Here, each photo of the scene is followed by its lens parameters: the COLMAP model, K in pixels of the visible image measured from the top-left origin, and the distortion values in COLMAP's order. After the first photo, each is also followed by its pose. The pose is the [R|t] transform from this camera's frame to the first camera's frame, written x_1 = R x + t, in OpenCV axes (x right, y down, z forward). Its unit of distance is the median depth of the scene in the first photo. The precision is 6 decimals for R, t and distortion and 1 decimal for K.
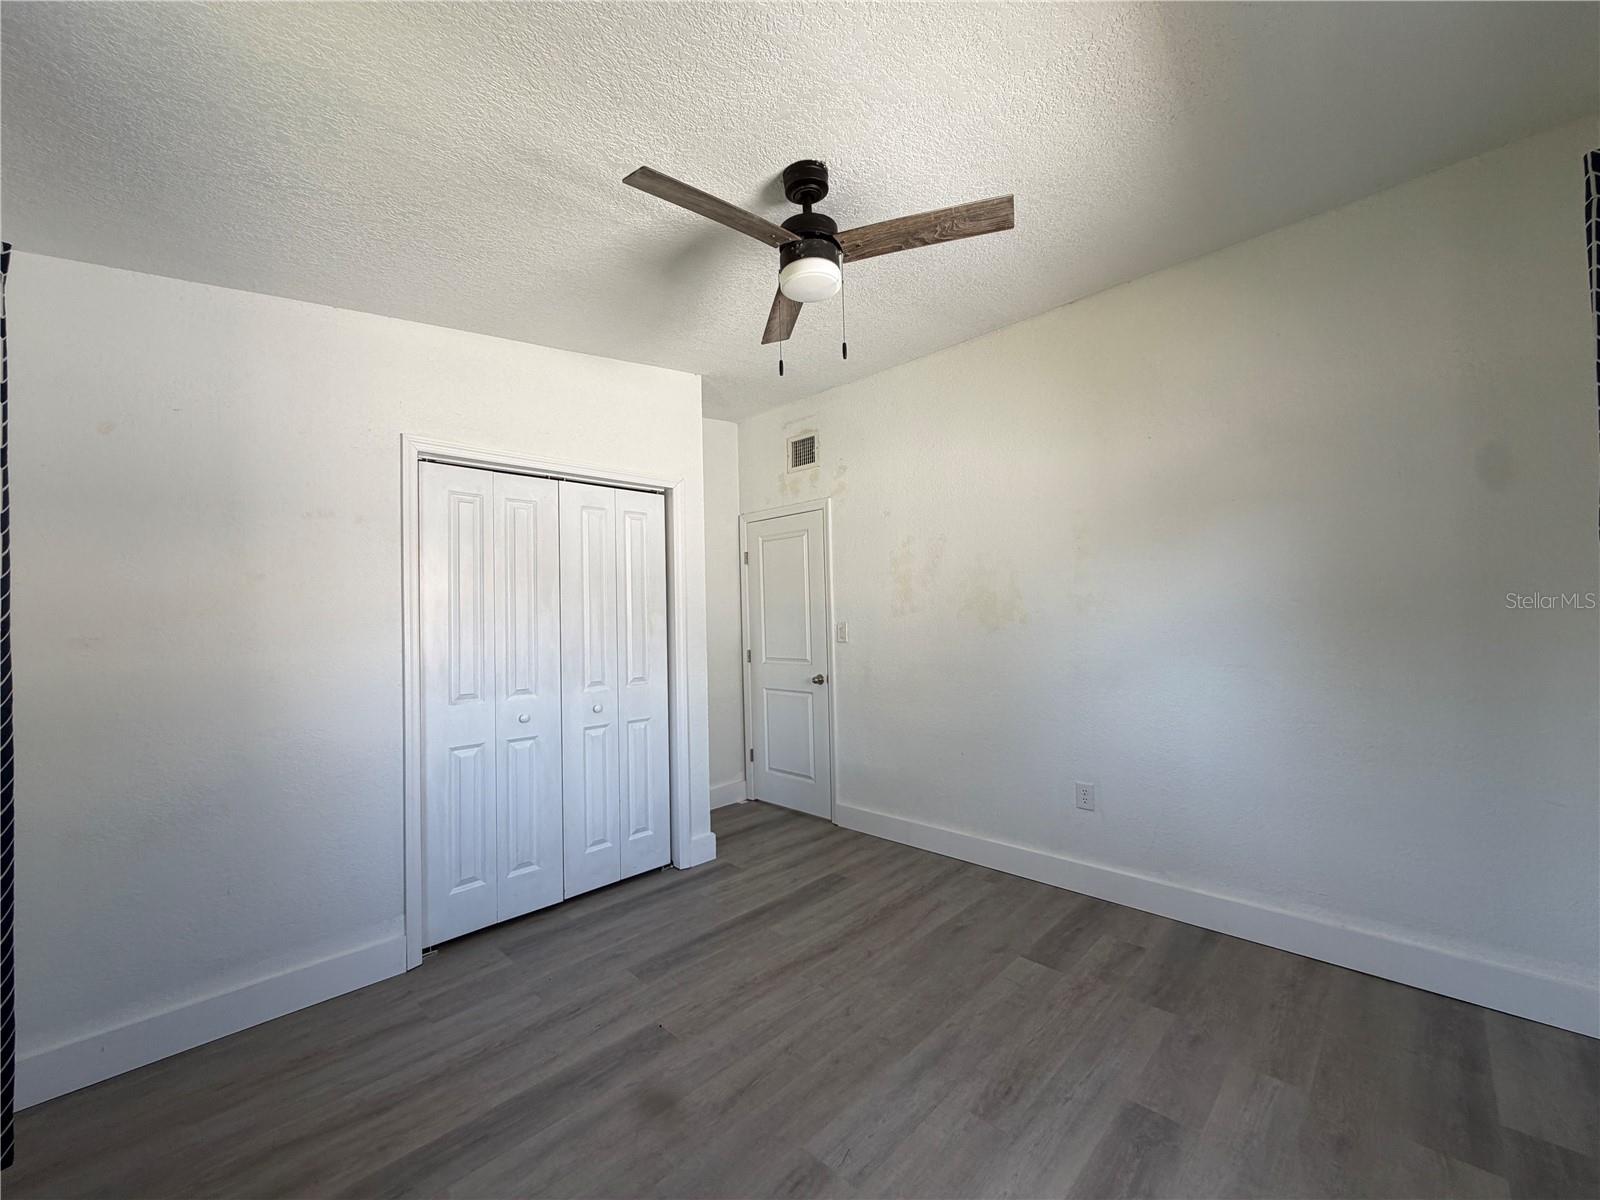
lens RADIAL K [[638.9, 0, 797.6], [0, 638.9, 607.1], [0, 0, 1]] dist [-0.000013, 0.000039]
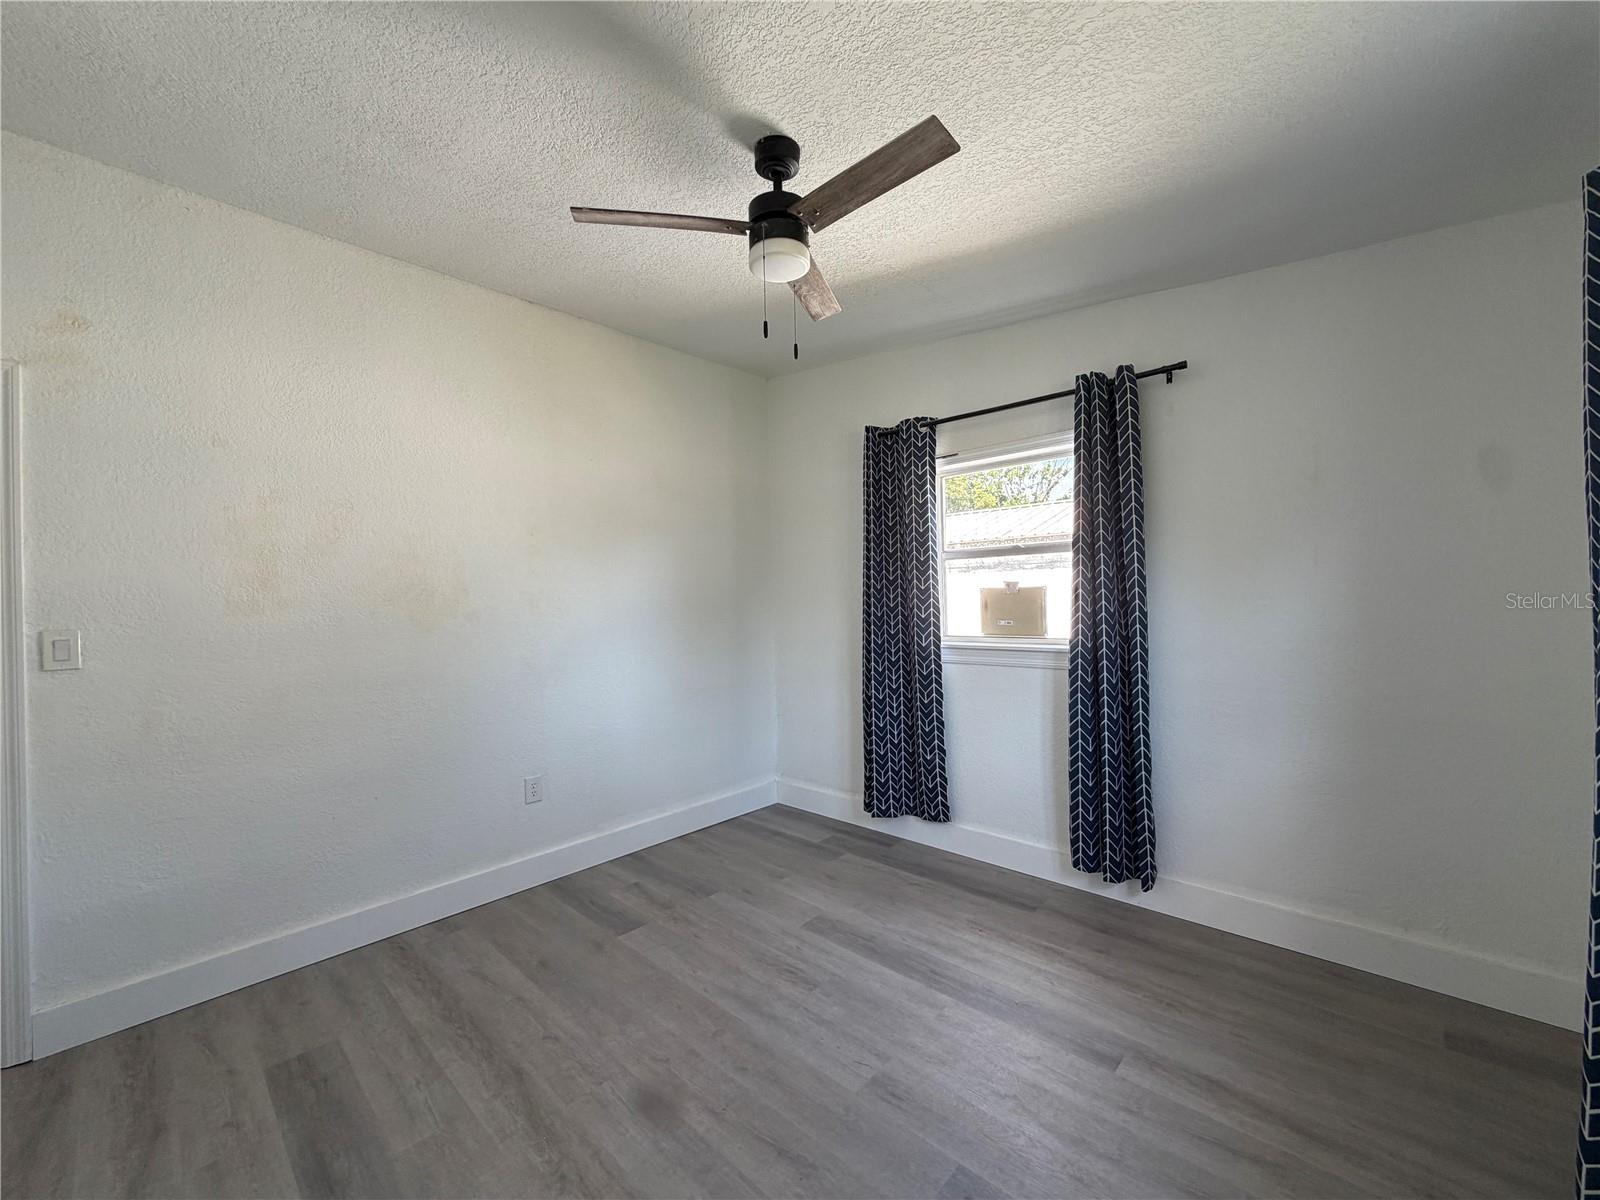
lens RADIAL K [[638.9, 0, 798.4], [0, 638.9, 604.7], [0, 0, 1]] dist [-0.000013, 0.000039]
pose [[-0.026660, 0.018301, 0.999477, -0.708518], [0.006425, 0.999815, -0.018136, 0.029528], [-0.999624, 0.005938, -0.026772, 0.736737]]
